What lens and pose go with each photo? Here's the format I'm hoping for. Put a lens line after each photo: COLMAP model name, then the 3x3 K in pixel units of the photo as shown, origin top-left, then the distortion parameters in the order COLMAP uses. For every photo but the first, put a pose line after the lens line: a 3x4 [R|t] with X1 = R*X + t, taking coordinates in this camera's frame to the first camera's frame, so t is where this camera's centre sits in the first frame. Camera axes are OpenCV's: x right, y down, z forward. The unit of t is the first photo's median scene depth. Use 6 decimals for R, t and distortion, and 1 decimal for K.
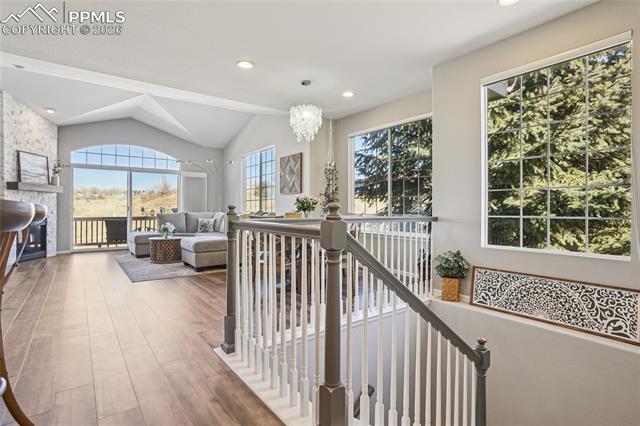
lens RADIAL K [[340.6, 0, 320.3], [0, 340.6, 209.9], [0, 0, 1]] dist [-0.020415, 0.005295]
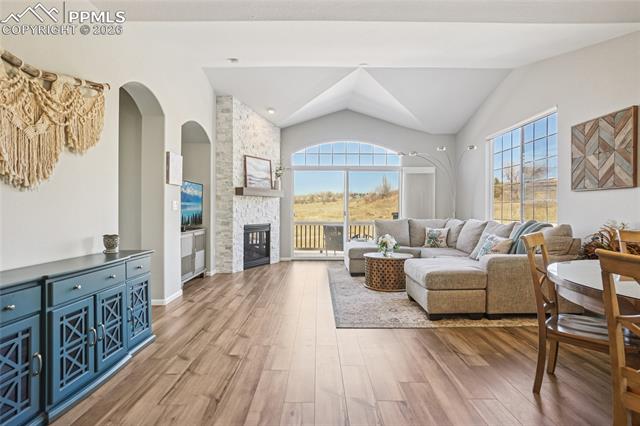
lens RADIAL K [[340.6, 0, 320.0], [0, 340.6, 211.4], [0, 0, 1]] dist [-0.020415, 0.005295]
pose [[0.813995, 0.001701, -0.580869, -0.125836], [-0.000383, 0.999997, 0.002393, -0.013081], [0.580871, -0.001725, 0.813994, 0.285559]]
